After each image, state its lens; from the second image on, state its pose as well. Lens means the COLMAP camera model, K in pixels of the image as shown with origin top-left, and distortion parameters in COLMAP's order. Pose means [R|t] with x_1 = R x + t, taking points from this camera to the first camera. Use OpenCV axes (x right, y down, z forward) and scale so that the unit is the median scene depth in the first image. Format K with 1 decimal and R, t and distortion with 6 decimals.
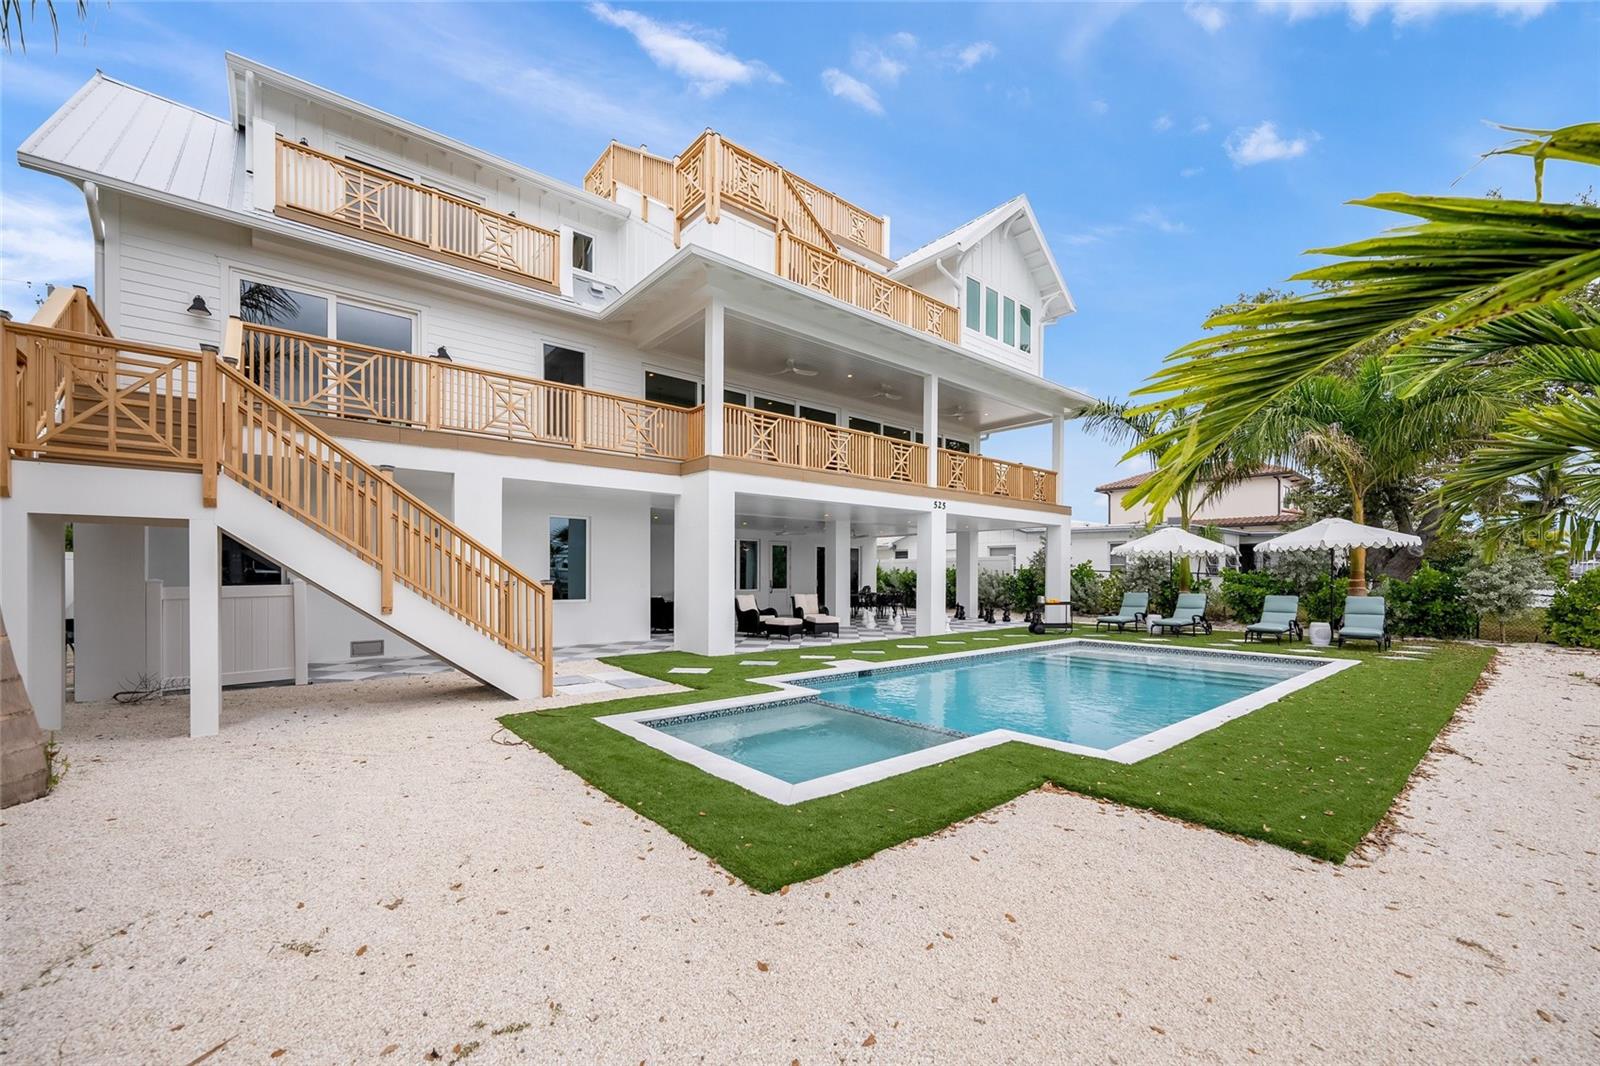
lens RADIAL K [[630.2, 0, 776.7], [0, 630.2, 573.8], [0, 0, 1]] dist [-0.001771, 0.000053]
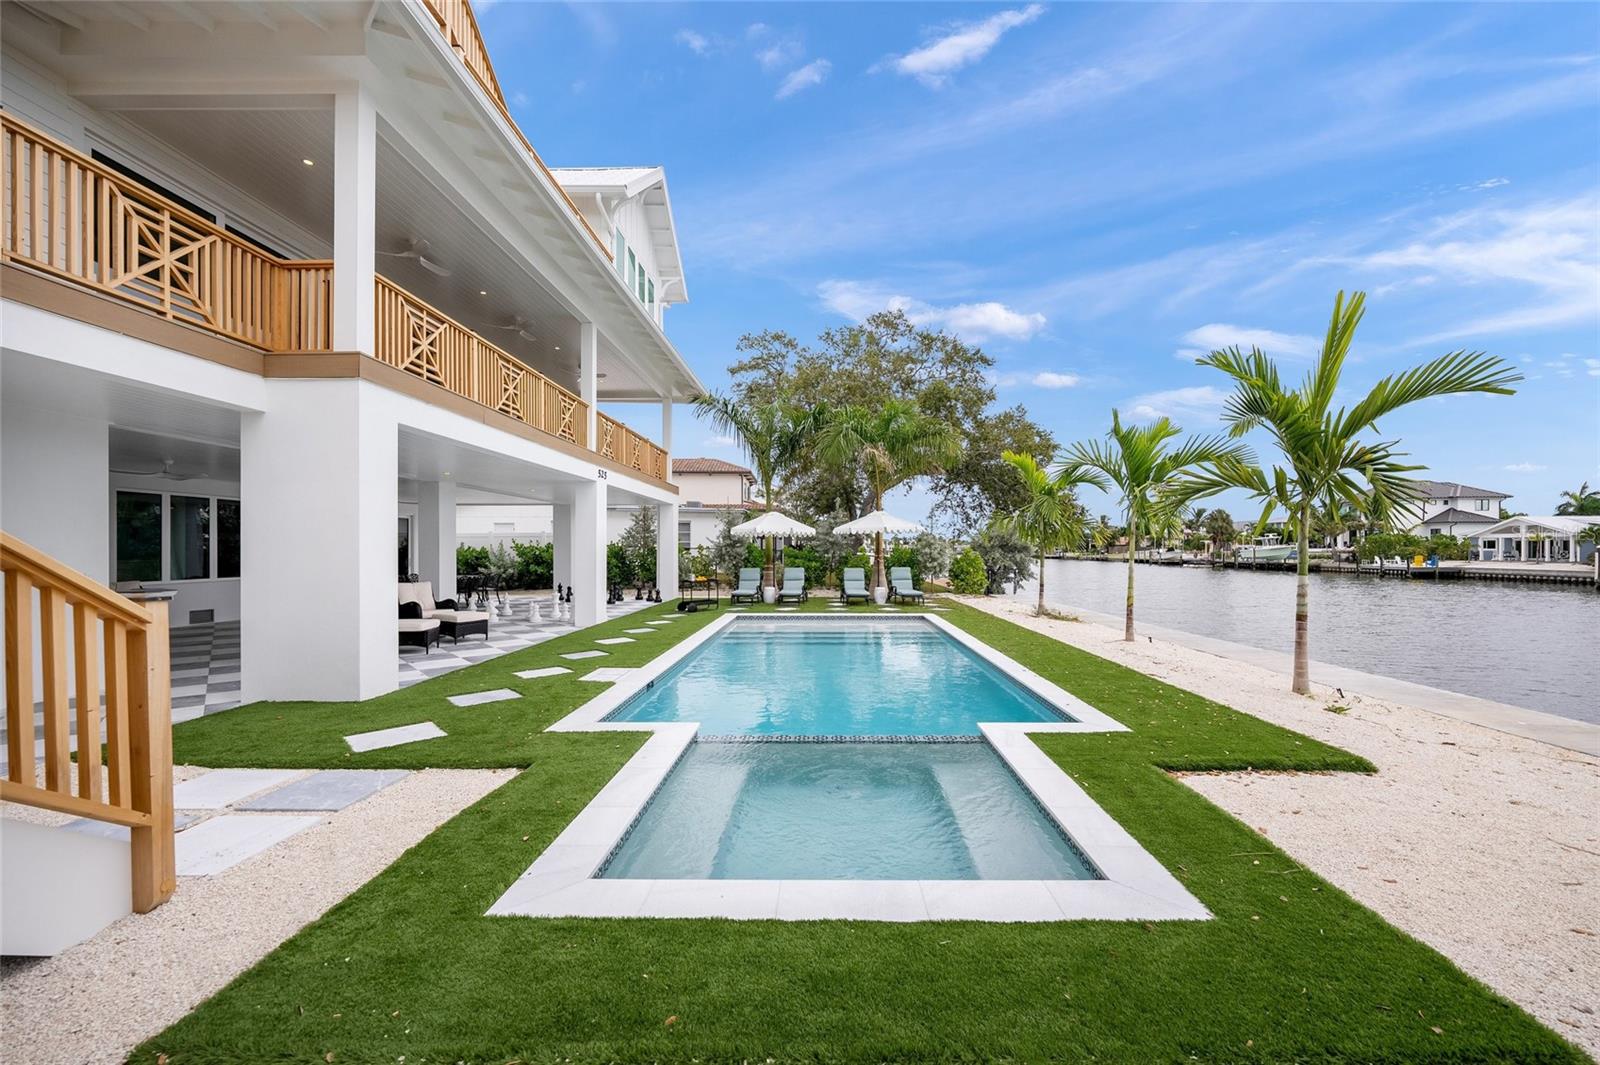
lens RADIAL K [[602.9, 0, 803.9], [0, 602.9, 543.8], [0, 0, 1]] dist [-0.002081, -0.000325]
pose [[0.637116, 0.006086, 0.770744, -0.210561], [0.001598, 0.999956, -0.009217, -0.005374], [-0.770767, 0.007104, 0.637078, 0.261604]]
